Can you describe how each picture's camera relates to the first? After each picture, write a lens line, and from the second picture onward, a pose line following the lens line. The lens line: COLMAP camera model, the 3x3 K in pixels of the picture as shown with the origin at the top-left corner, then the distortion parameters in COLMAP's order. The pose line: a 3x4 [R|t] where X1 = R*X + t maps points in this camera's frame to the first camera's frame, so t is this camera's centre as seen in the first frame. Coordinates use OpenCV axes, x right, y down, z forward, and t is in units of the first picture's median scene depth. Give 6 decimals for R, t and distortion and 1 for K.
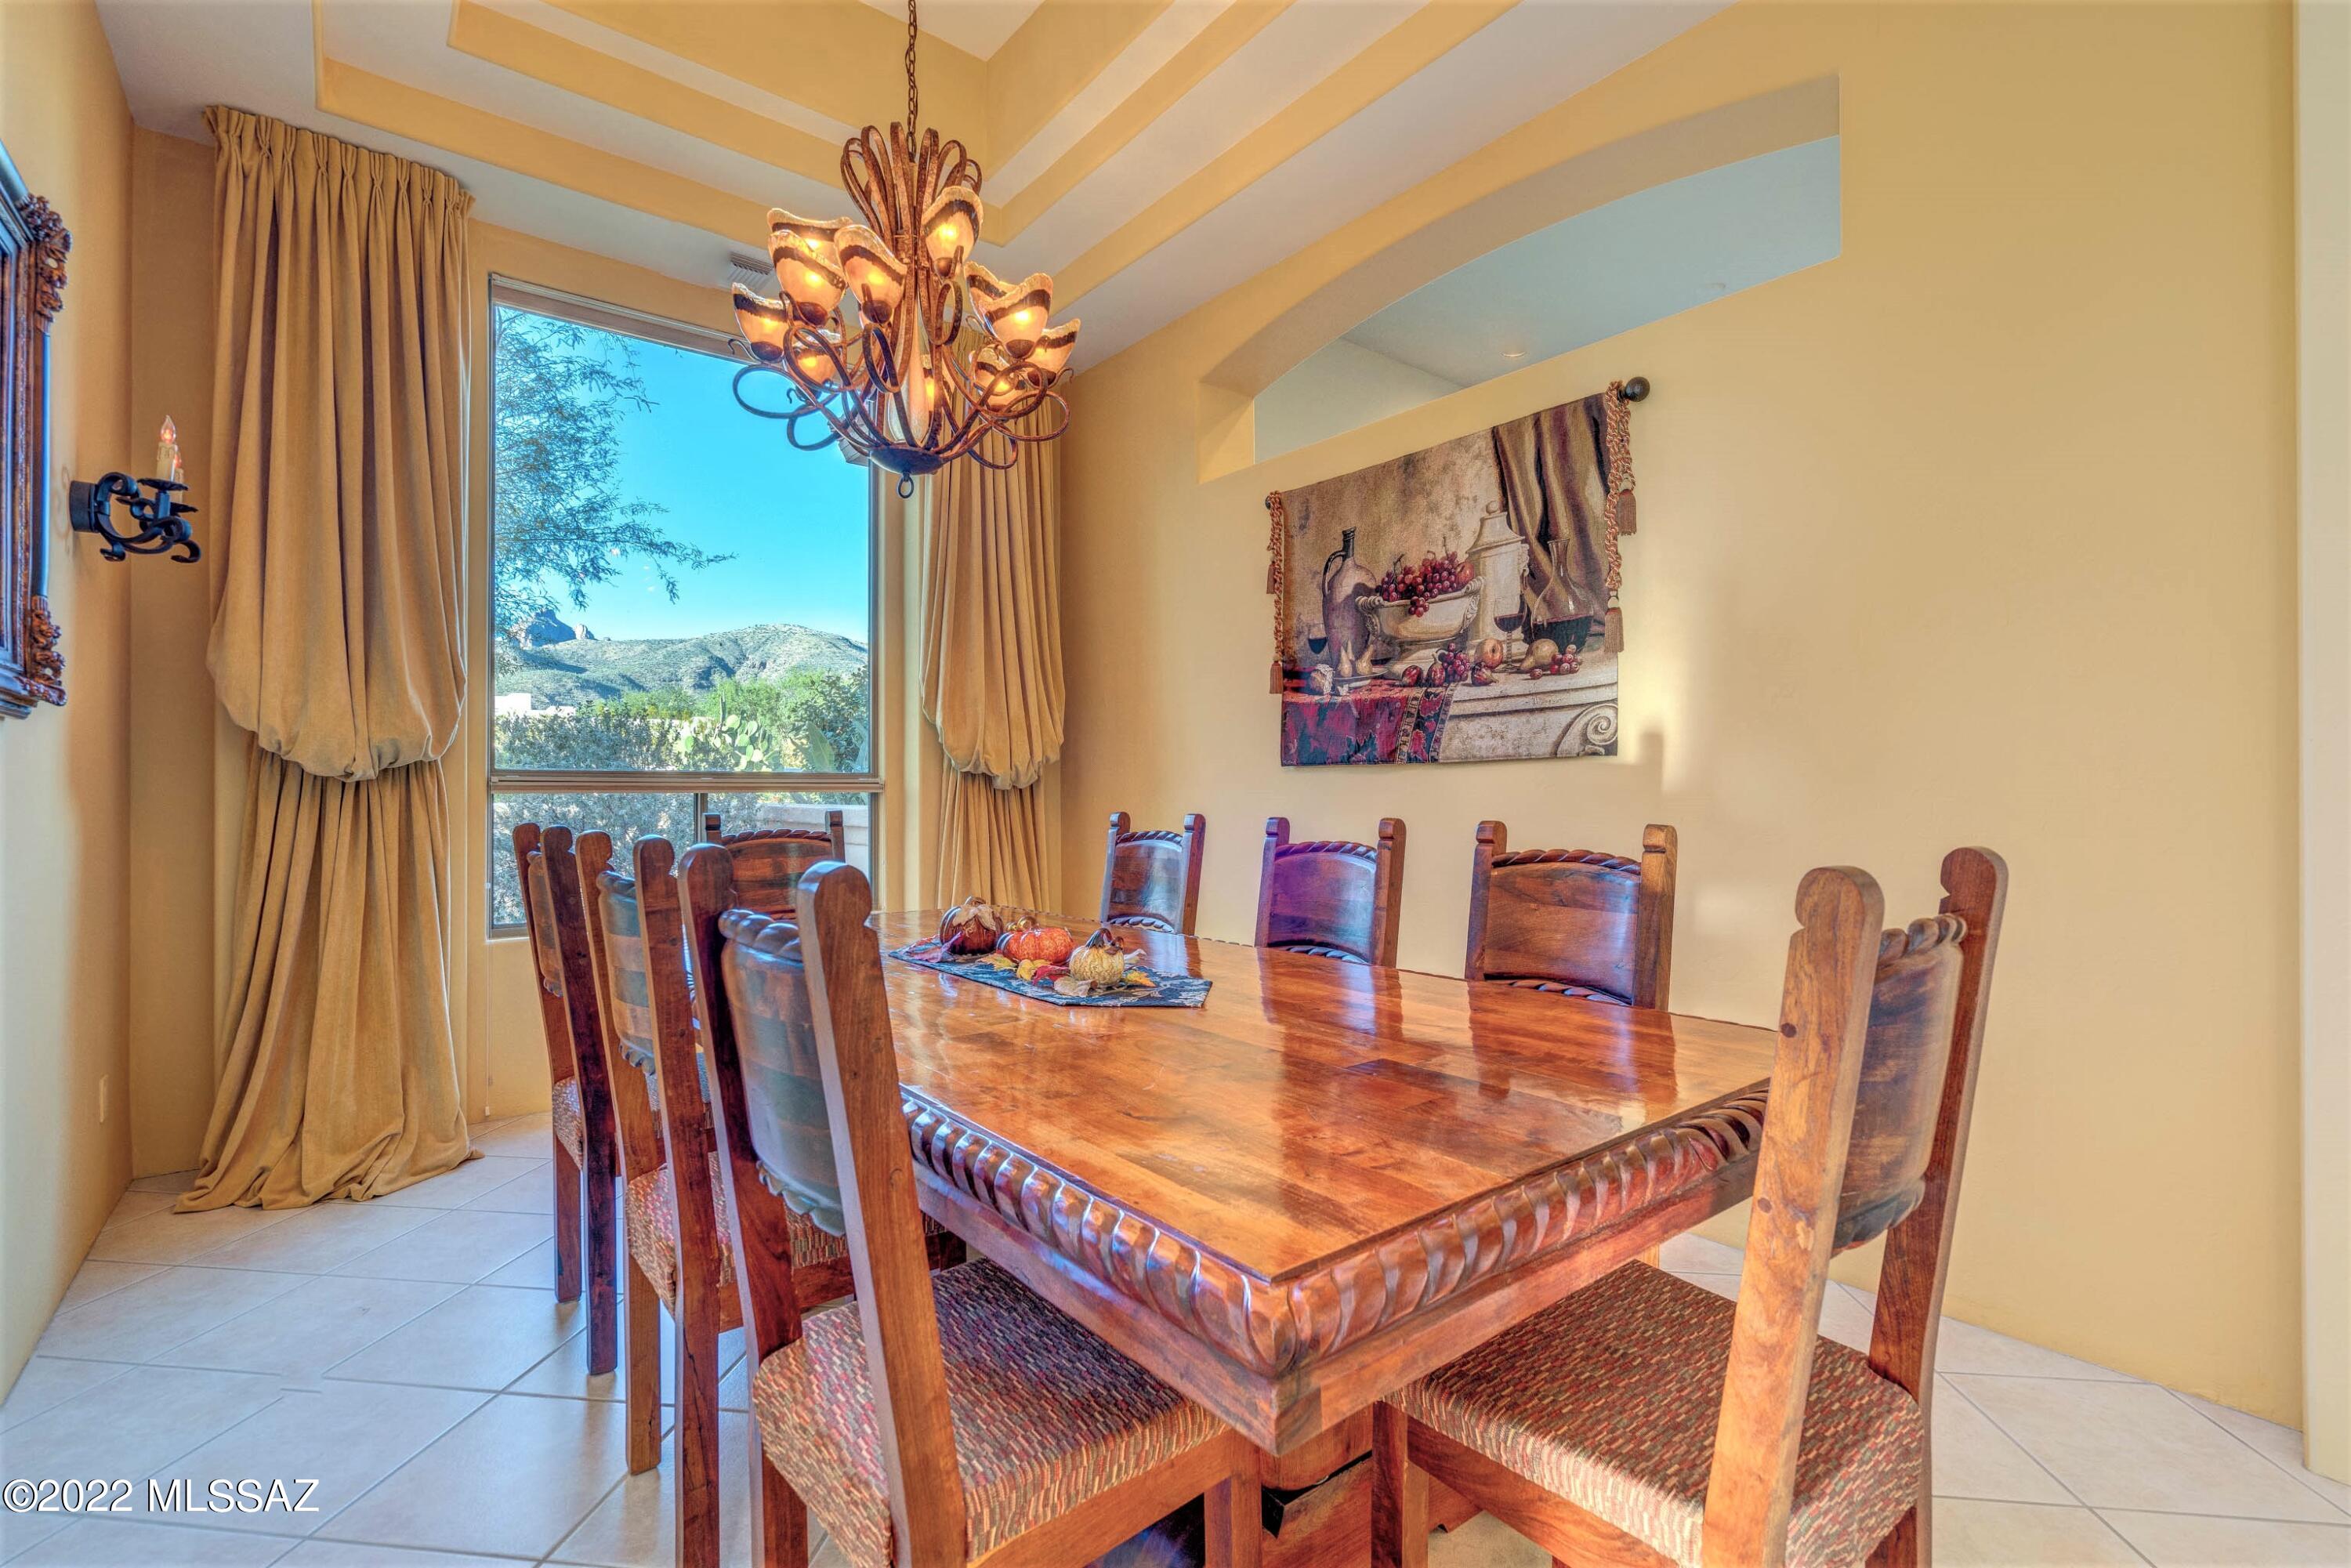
lens RADIAL K [[1055.6, 0, 1178.1], [0, 1055.6, 780.2], [0, 0, 1]] dist [-0.015816, 0.005268]
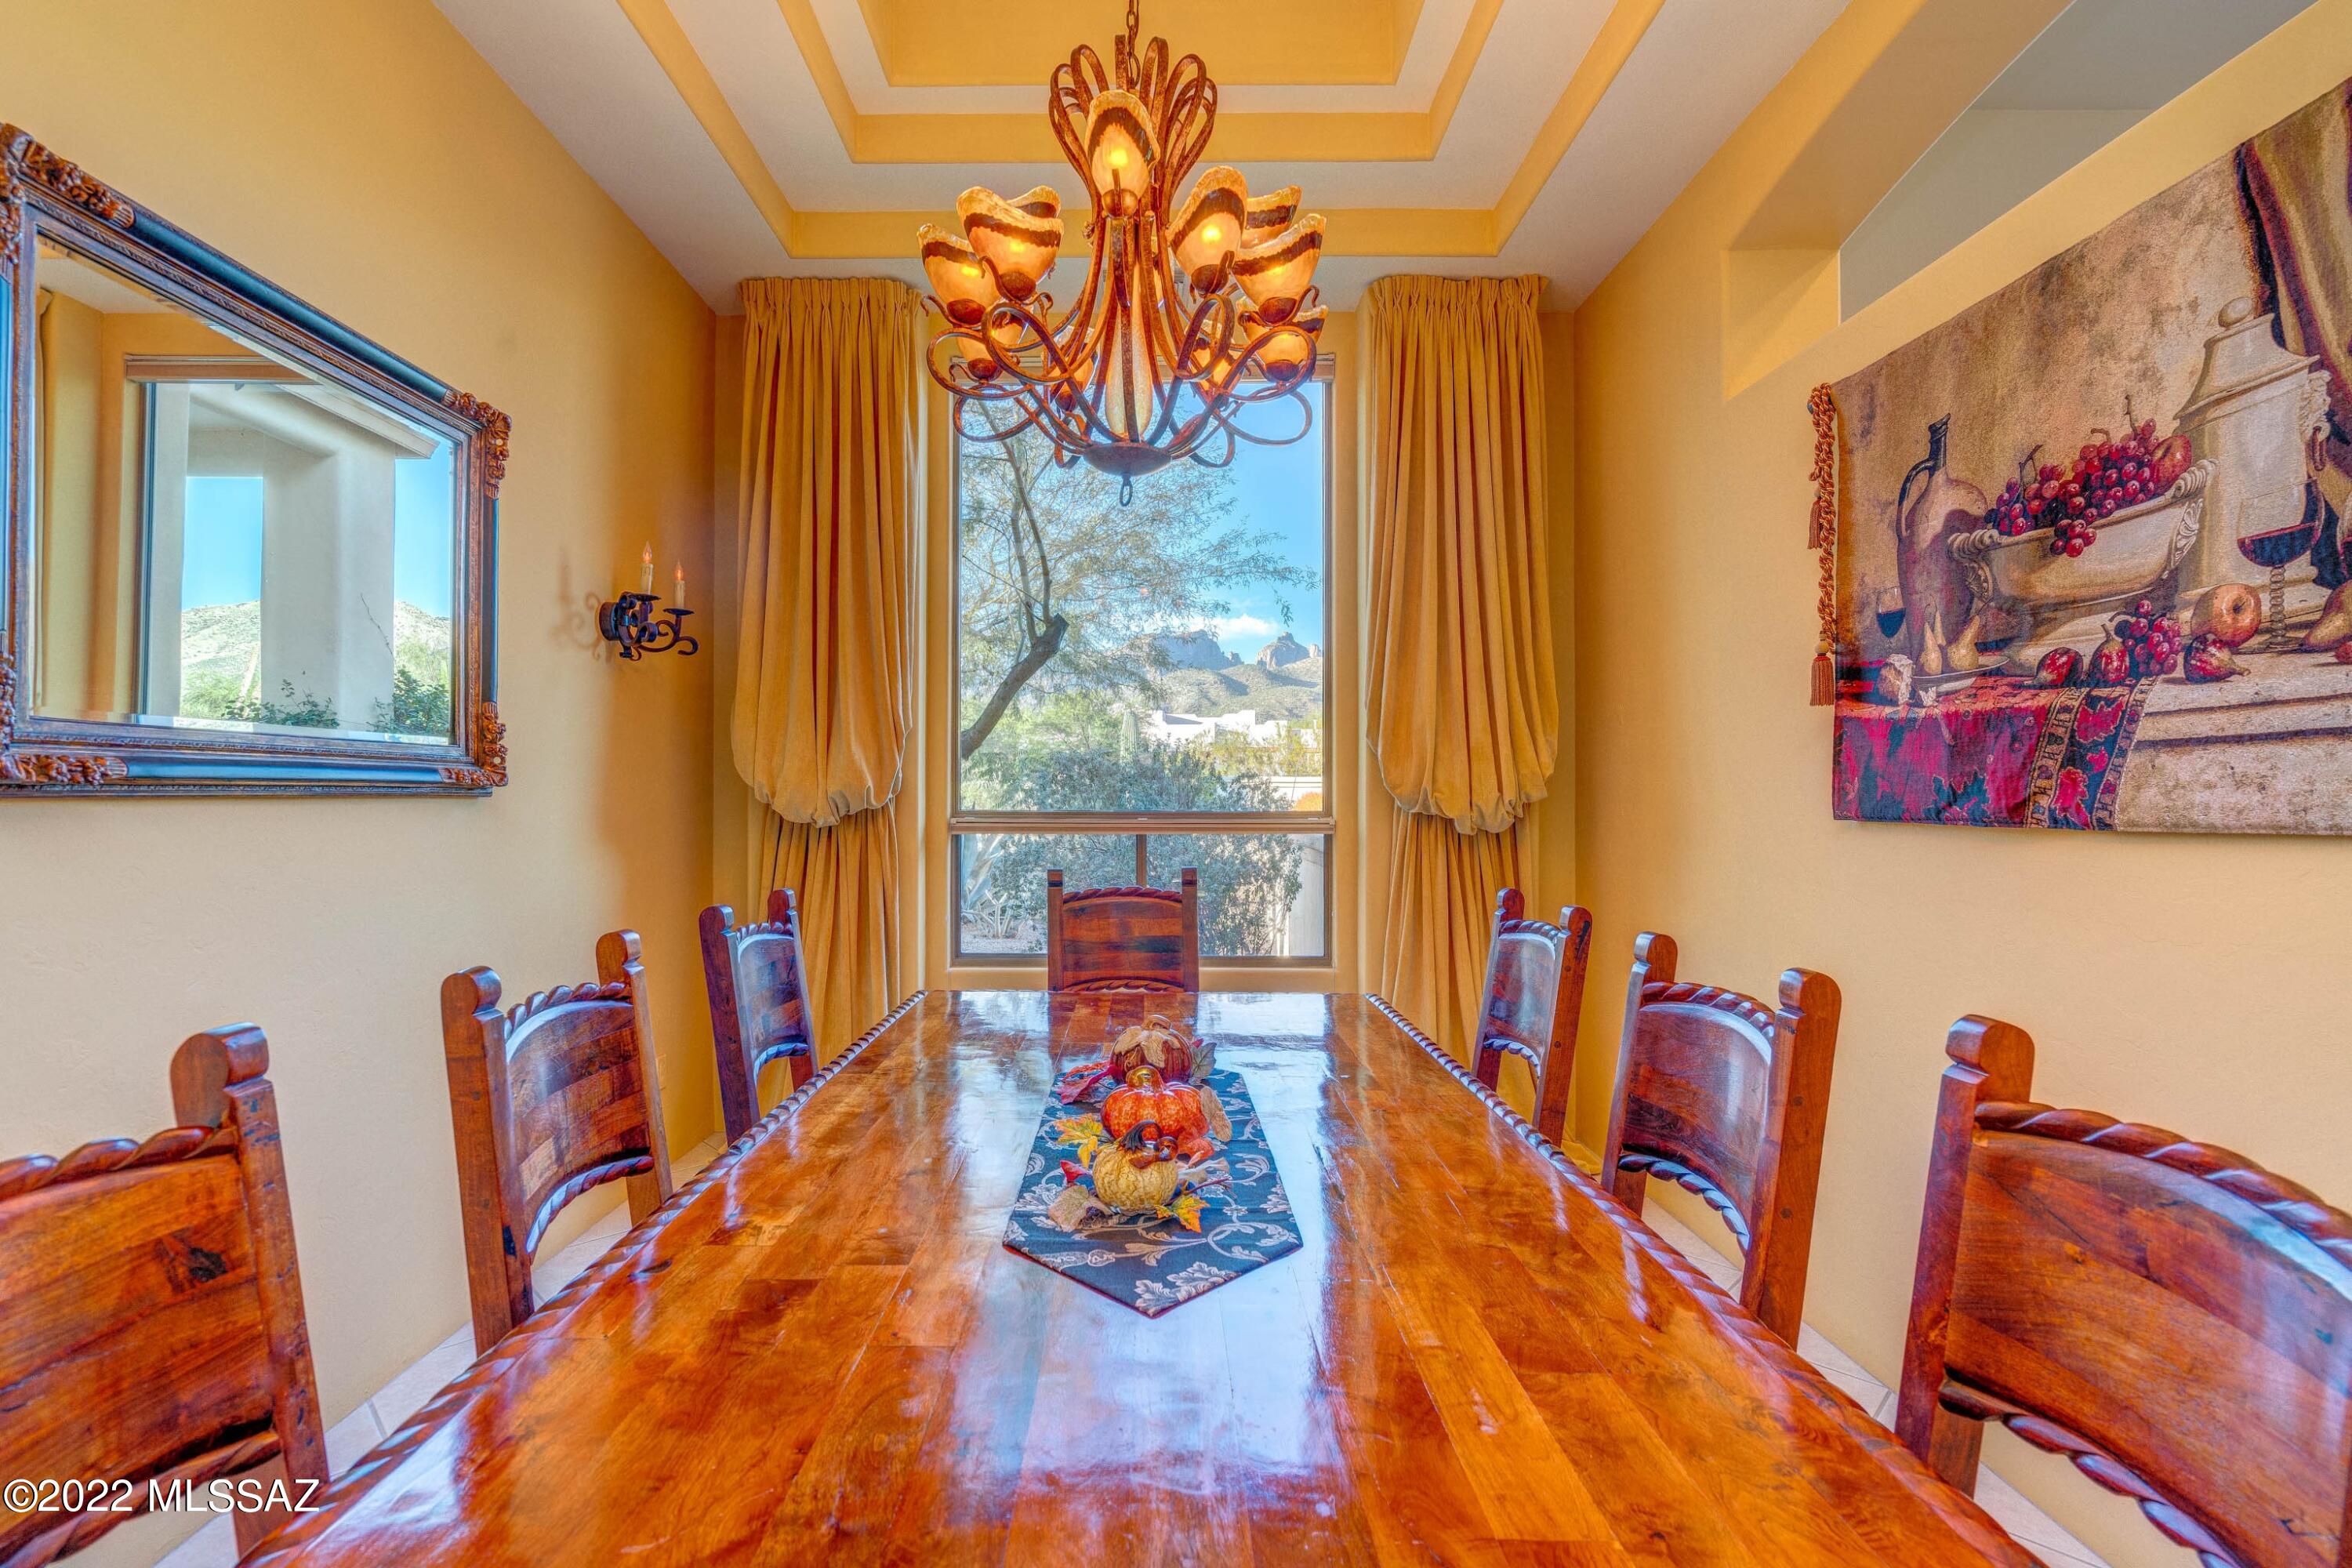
lens RADIAL K [[1056.1, 0, 1139.2], [0, 1056.1, 786.5], [0, 0, 1]] dist [-0.015816, 0.005268]
pose [[0.770628, -0.000318, -0.637285, 0.202260], [0.003732, 0.999985, 0.004013, -0.042093], [0.637274, -0.005471, 0.770618, 0.288346]]
